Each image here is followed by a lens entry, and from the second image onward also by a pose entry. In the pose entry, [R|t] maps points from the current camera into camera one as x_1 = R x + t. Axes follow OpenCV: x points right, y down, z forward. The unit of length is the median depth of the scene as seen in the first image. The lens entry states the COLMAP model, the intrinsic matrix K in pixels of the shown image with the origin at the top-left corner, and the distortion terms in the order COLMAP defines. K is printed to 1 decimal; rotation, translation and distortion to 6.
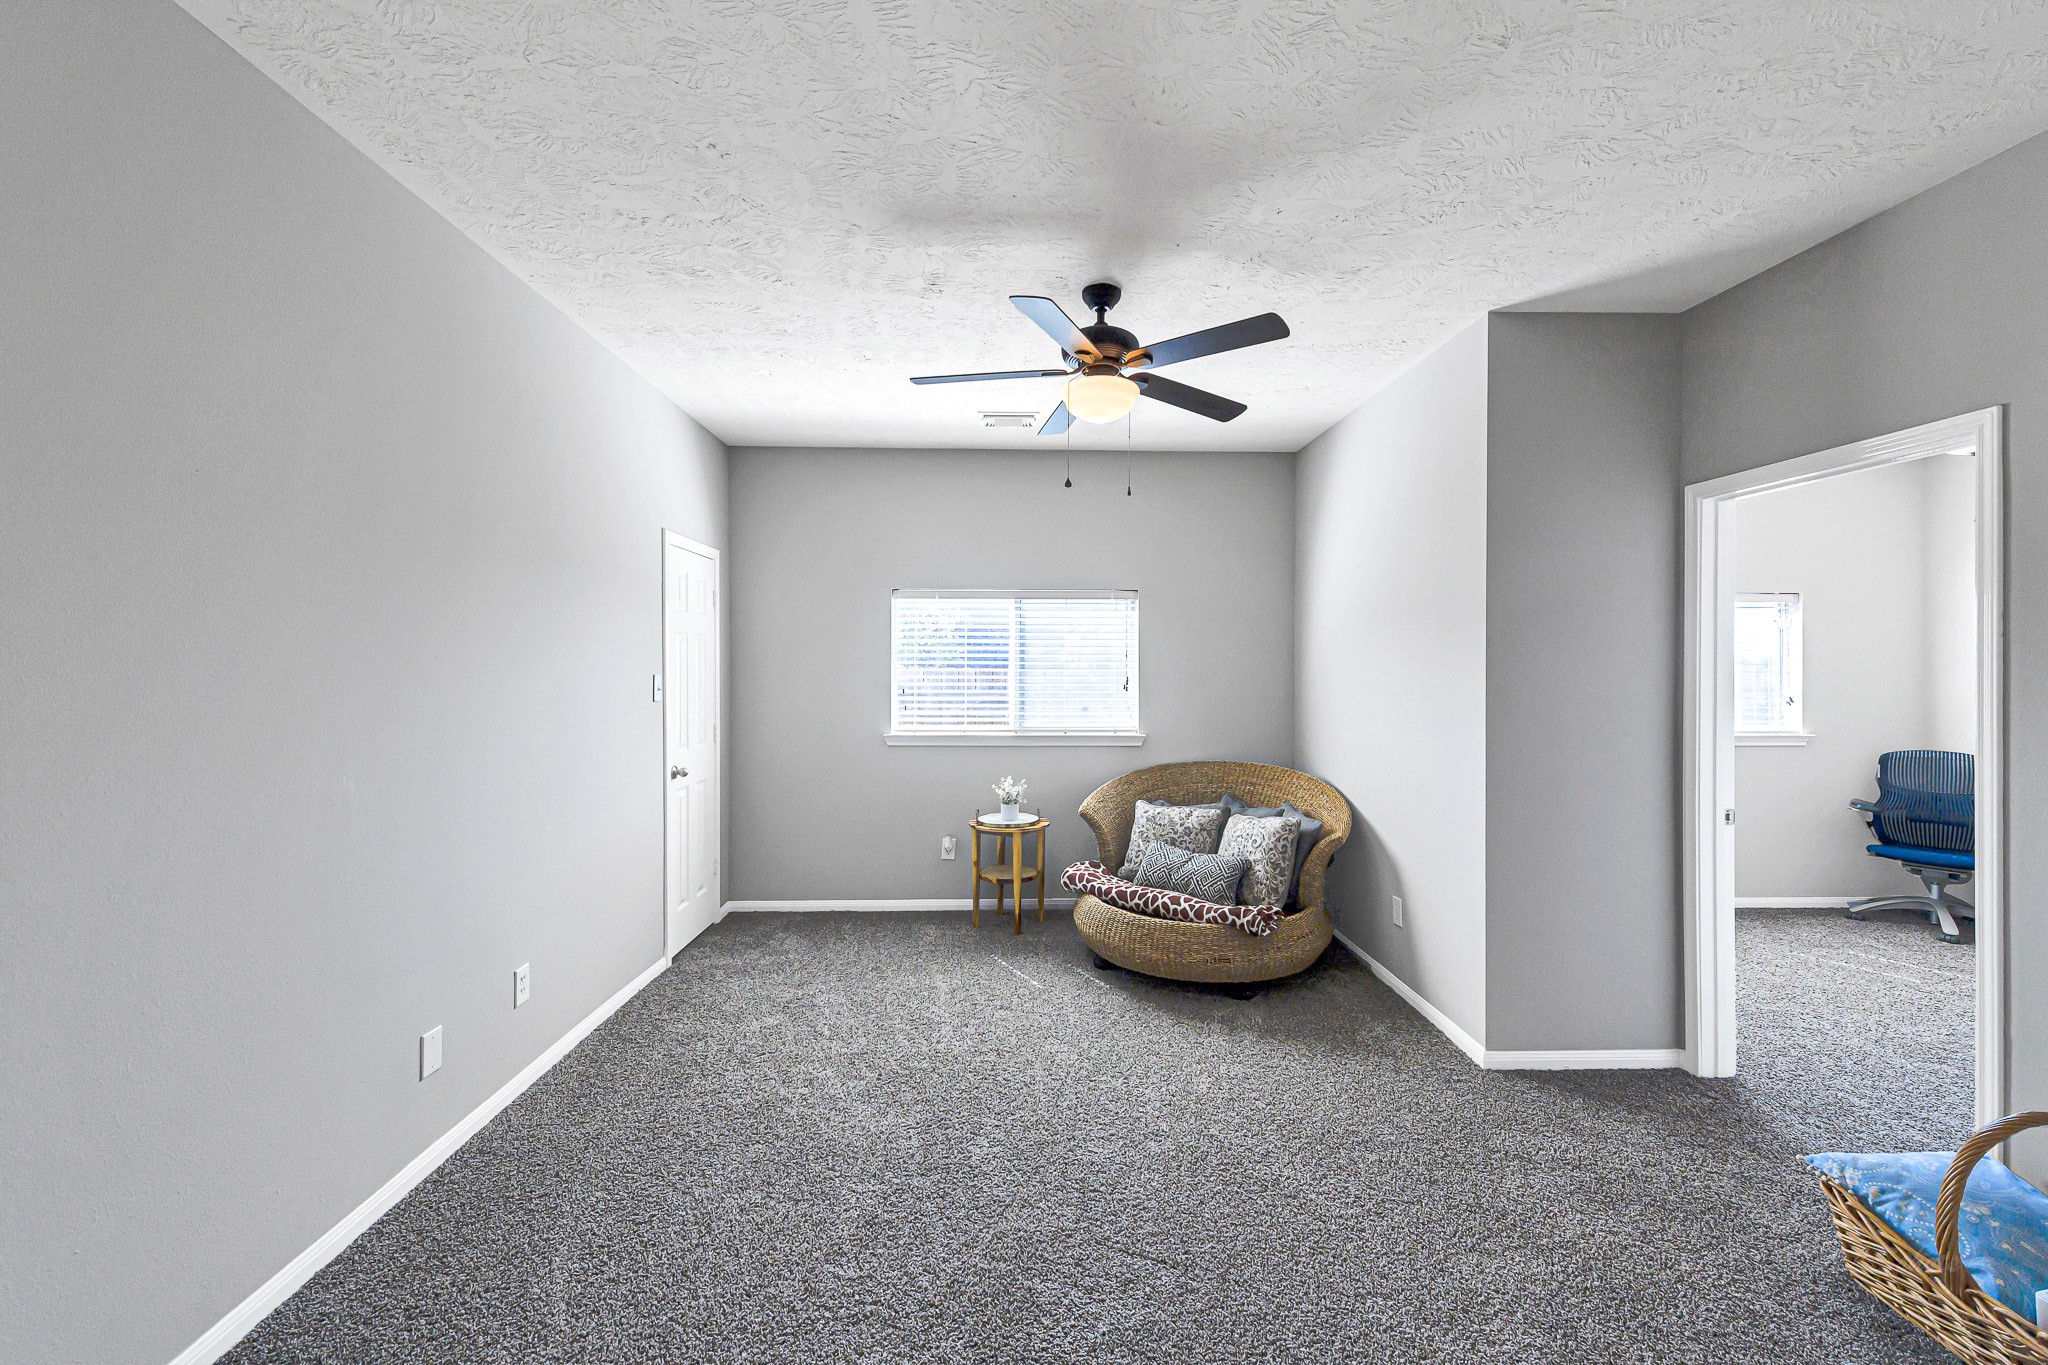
lens RADIAL K [[801.0, 0, 1032.5], [0, 801.0, 670.1], [0, 0, 1]] dist [0.011097, -0.000540]
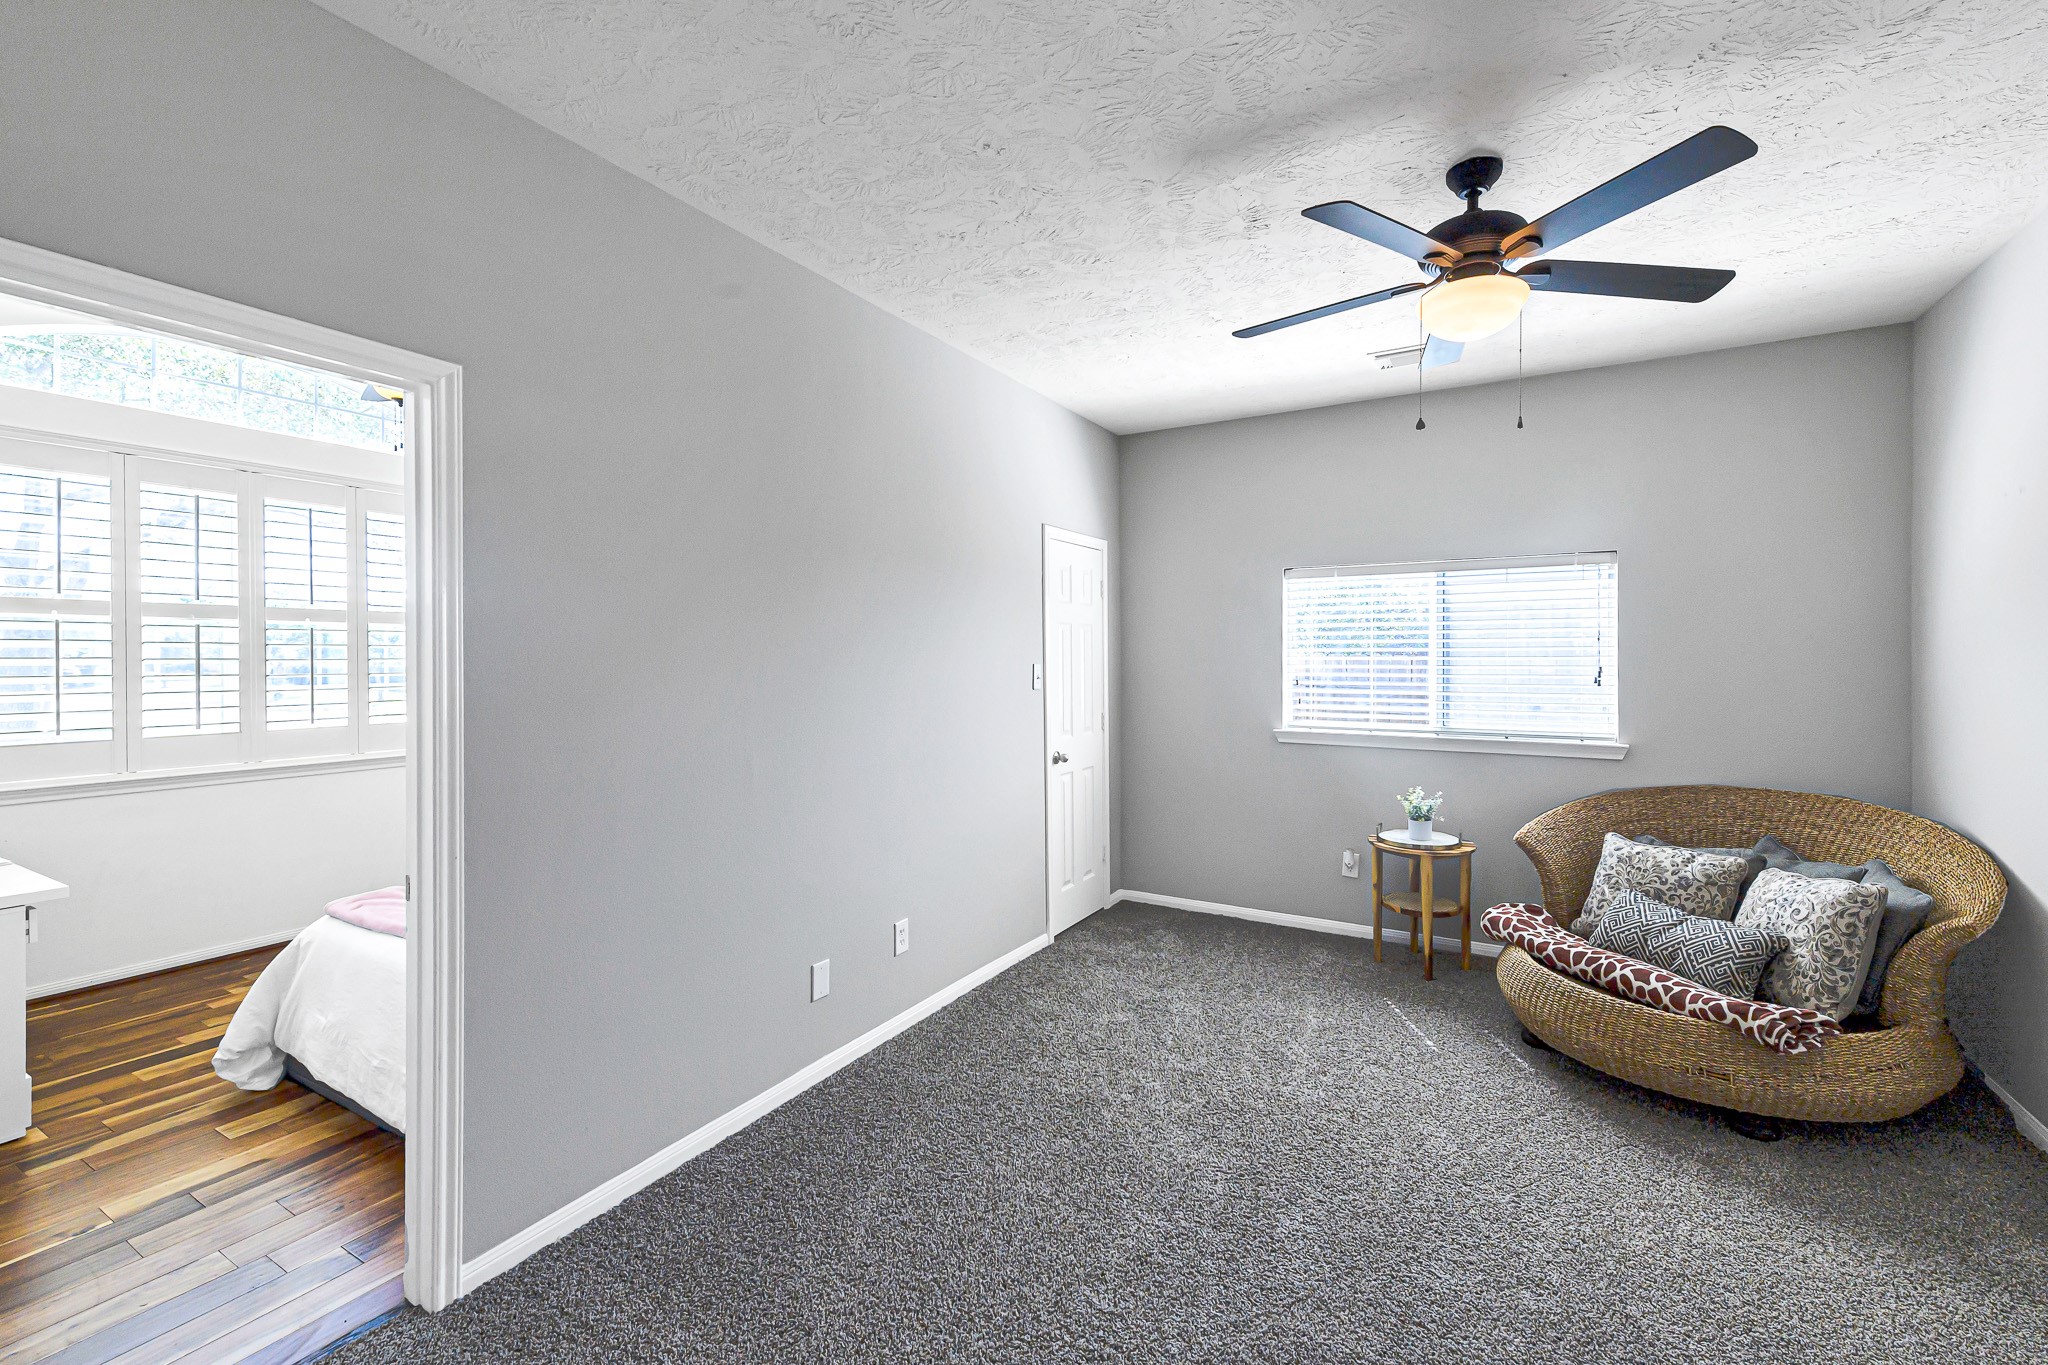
lens RADIAL K [[843.4, 0, 1027.1], [0, 843.4, 661.5], [0, 0, 1]] dist [0.027657, -0.011497]
pose [[0.857133, -0.000384, -0.515094, 0.096803], [0.002407, 0.999992, 0.003260, -0.001151], [0.515089, -0.004034, 0.857127, 0.049682]]
